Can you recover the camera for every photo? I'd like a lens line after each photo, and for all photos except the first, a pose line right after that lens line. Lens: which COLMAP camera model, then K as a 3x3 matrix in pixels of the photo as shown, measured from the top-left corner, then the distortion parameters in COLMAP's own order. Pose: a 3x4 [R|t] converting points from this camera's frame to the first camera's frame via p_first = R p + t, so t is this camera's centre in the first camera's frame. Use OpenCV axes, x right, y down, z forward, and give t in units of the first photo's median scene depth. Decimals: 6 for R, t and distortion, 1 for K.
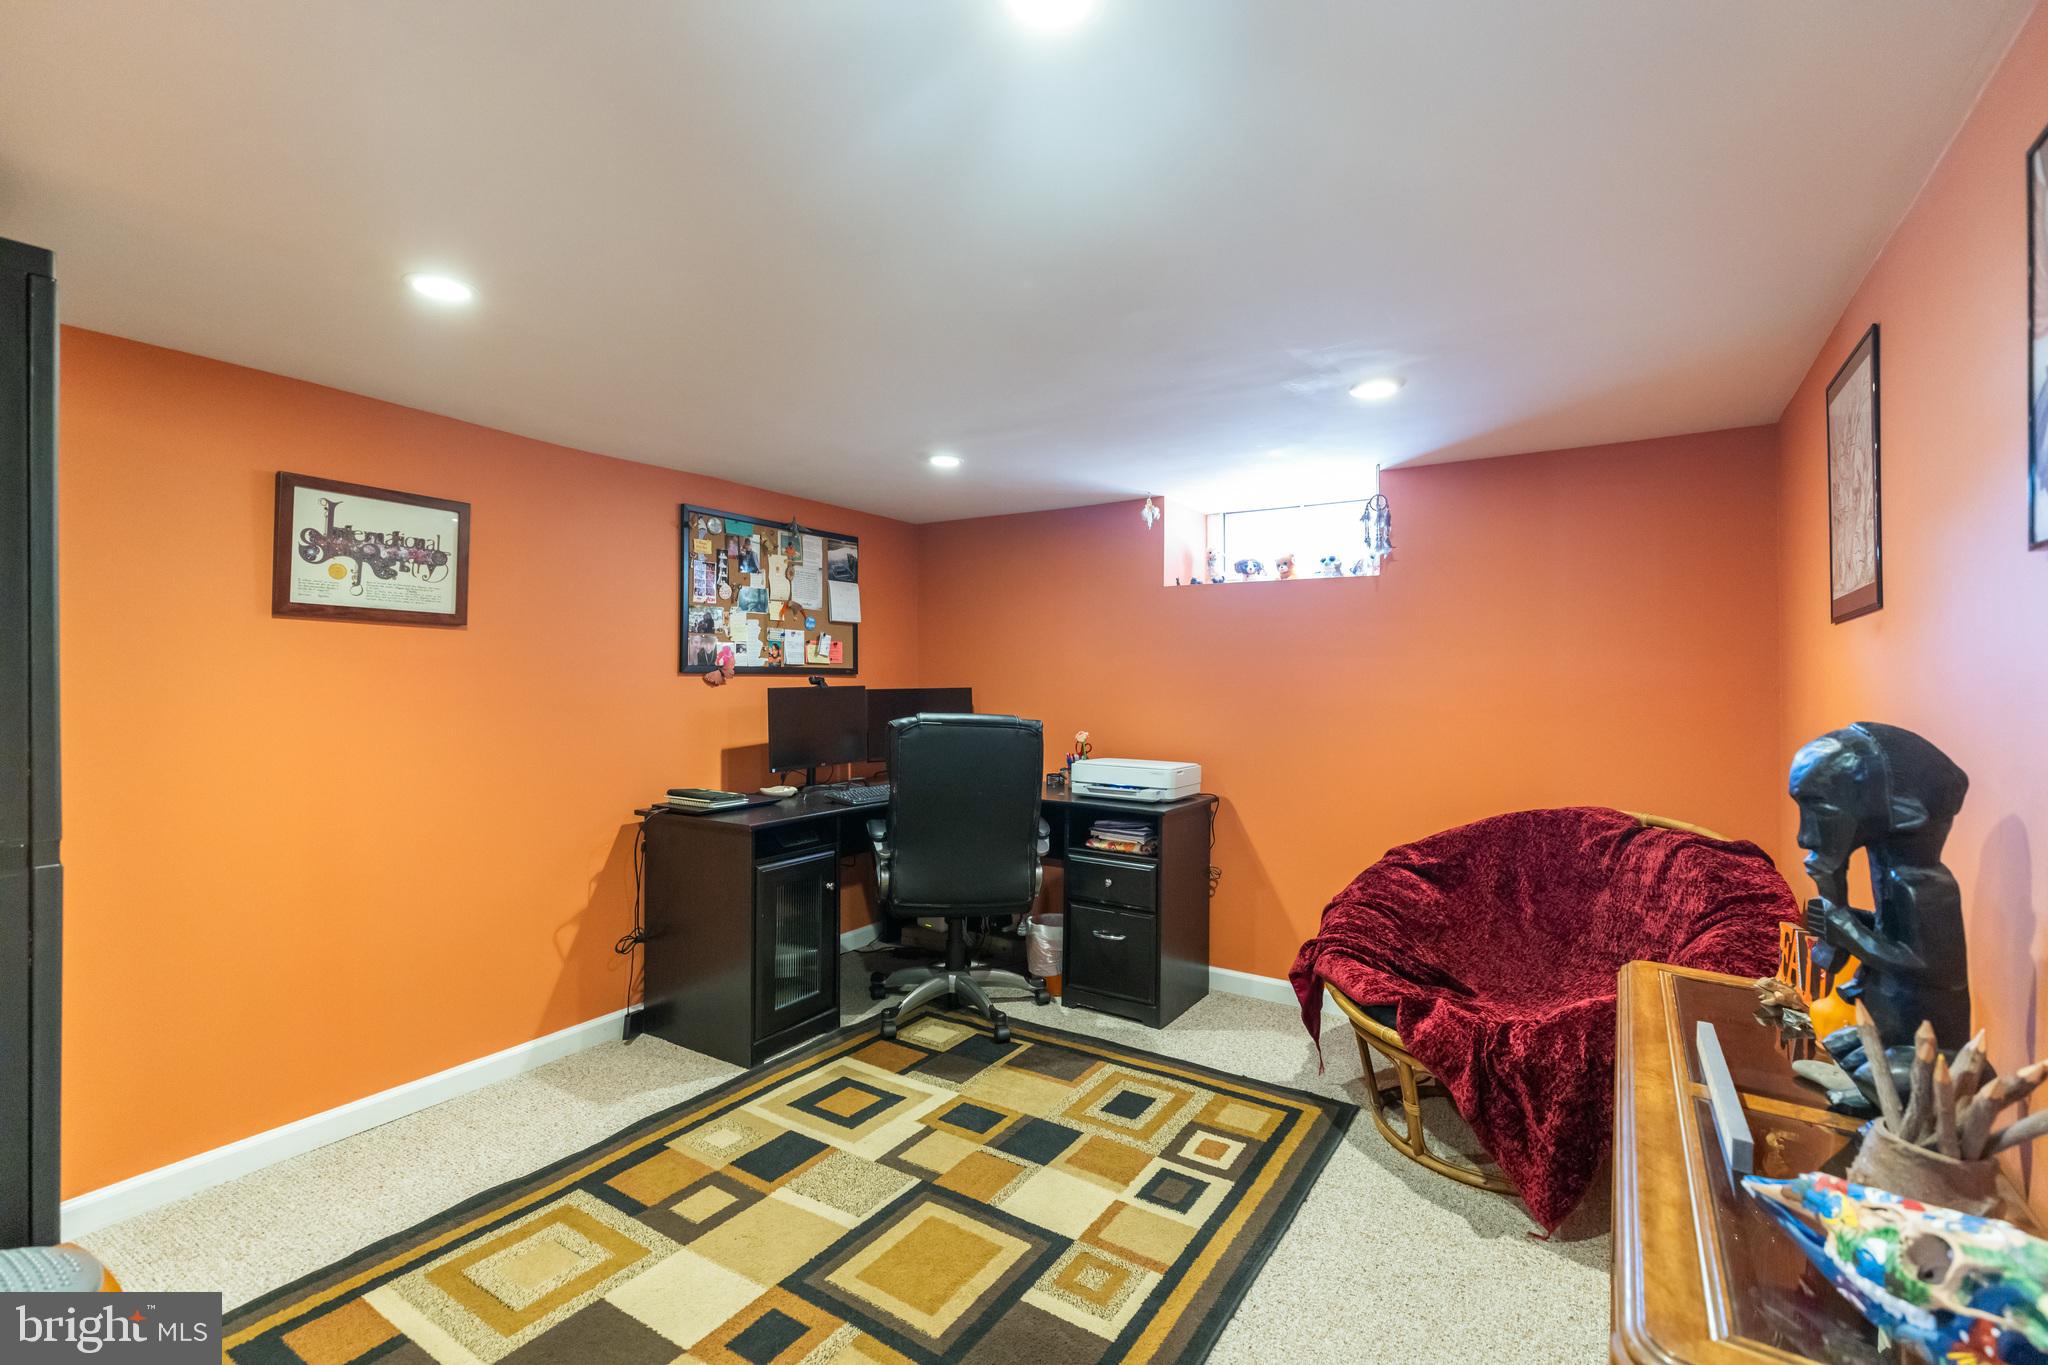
lens RADIAL K [[912.8, 0, 1017.2], [0, 912.8, 676.7], [0, 0, 1]] dist [-0.003046, -0.001003]
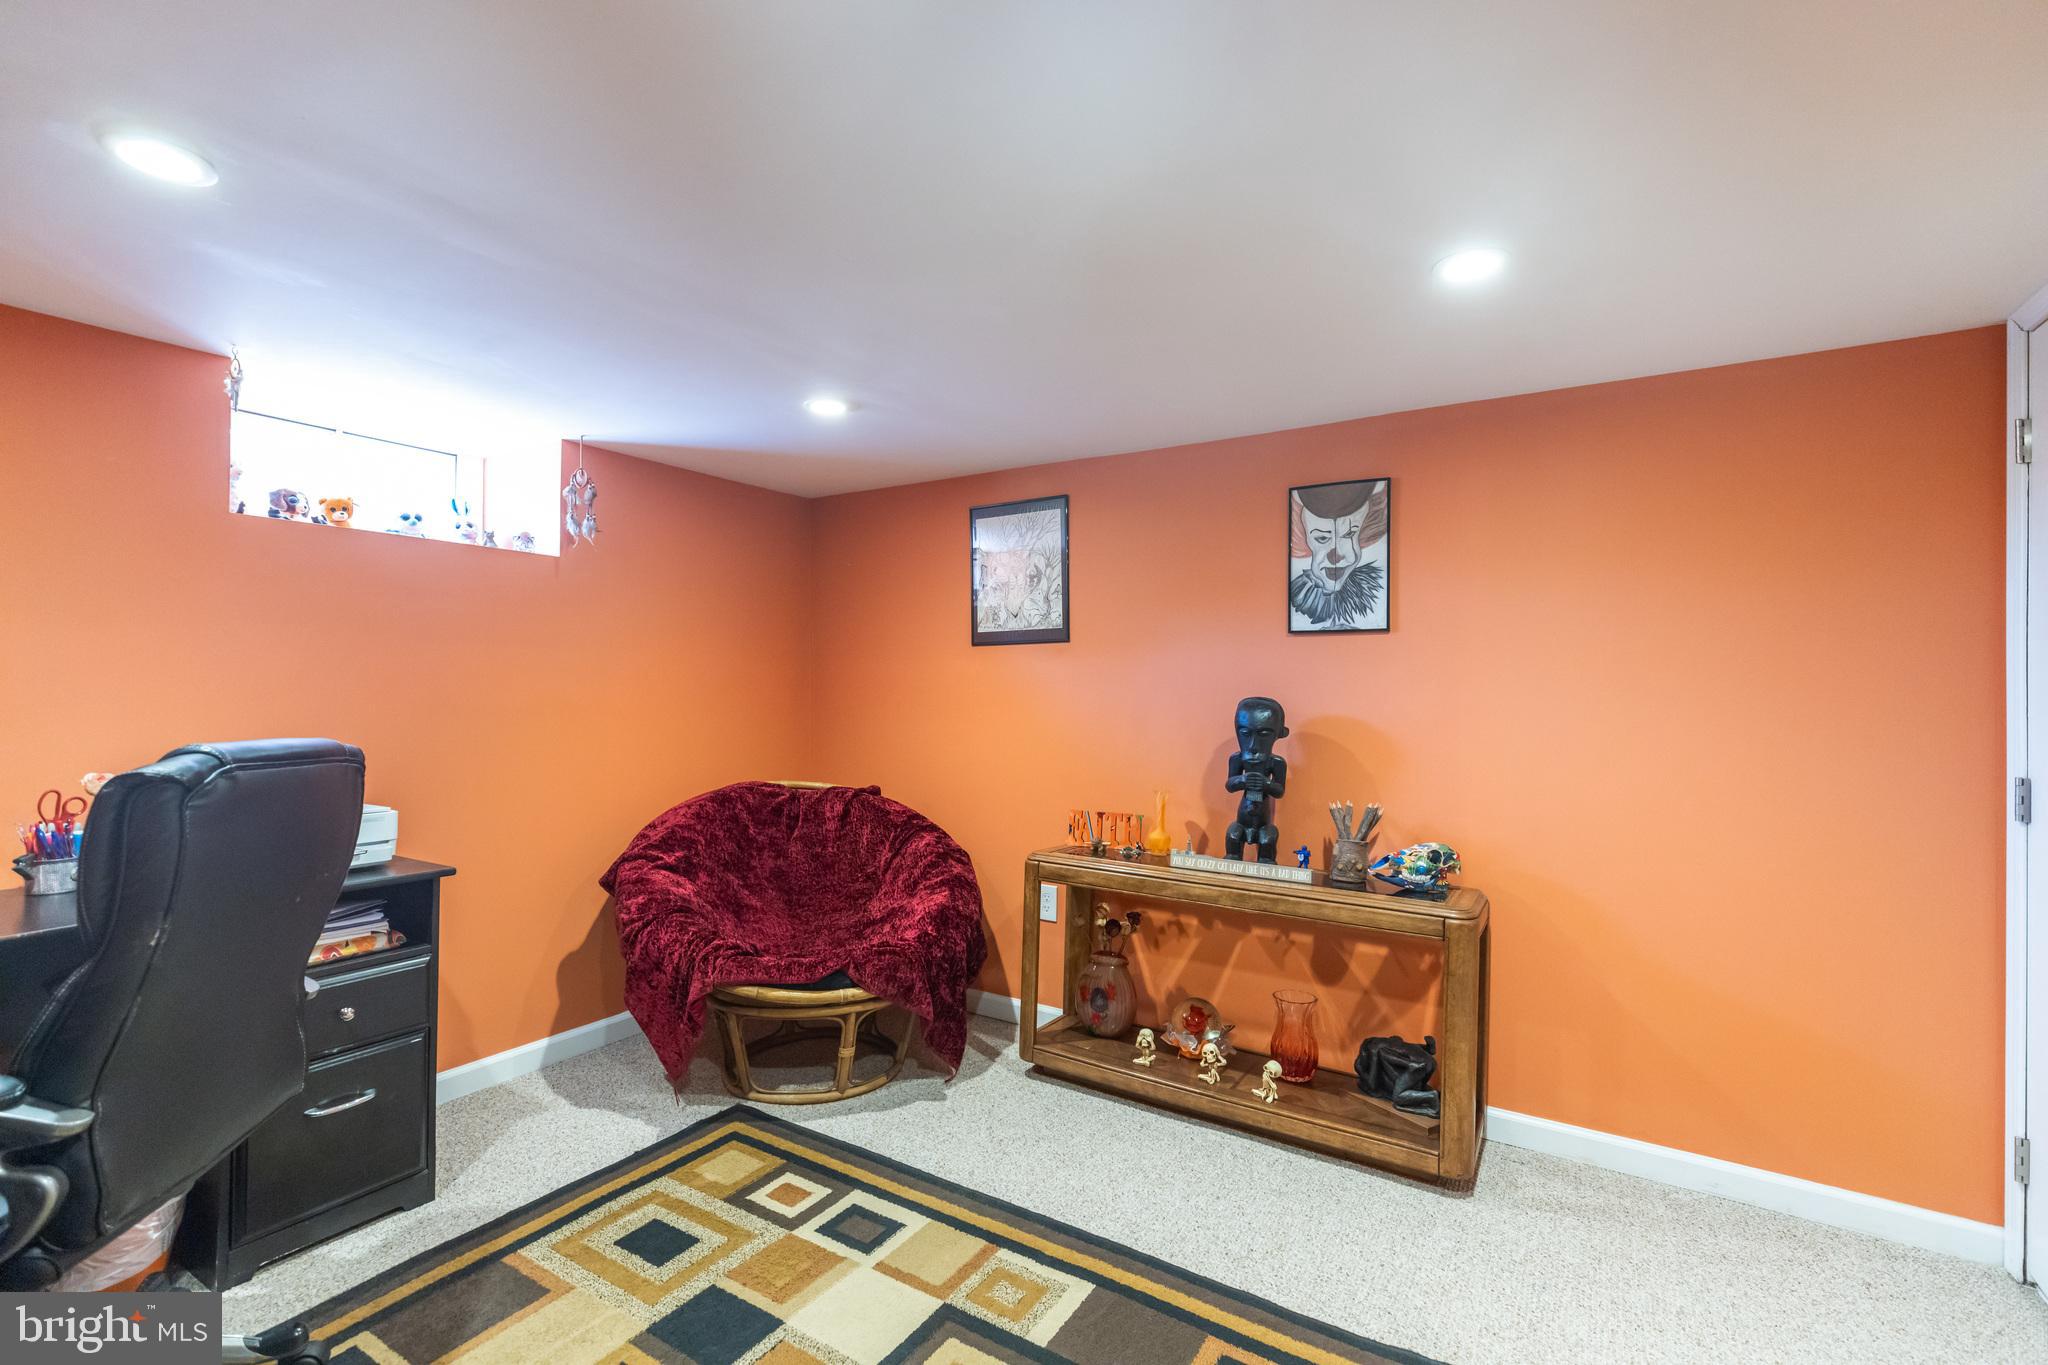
lens RADIAL K [[912.8, 0, 1019.4], [0, 912.8, 683.0], [0, 0, 1]] dist [-0.003046, -0.001003]
pose [[-0.029892, -0.000347, 0.999553, -0.662479], [-0.011493, 0.999934, 0.000004, 0.007806], [-0.999487, -0.011488, -0.029894, 0.764566]]
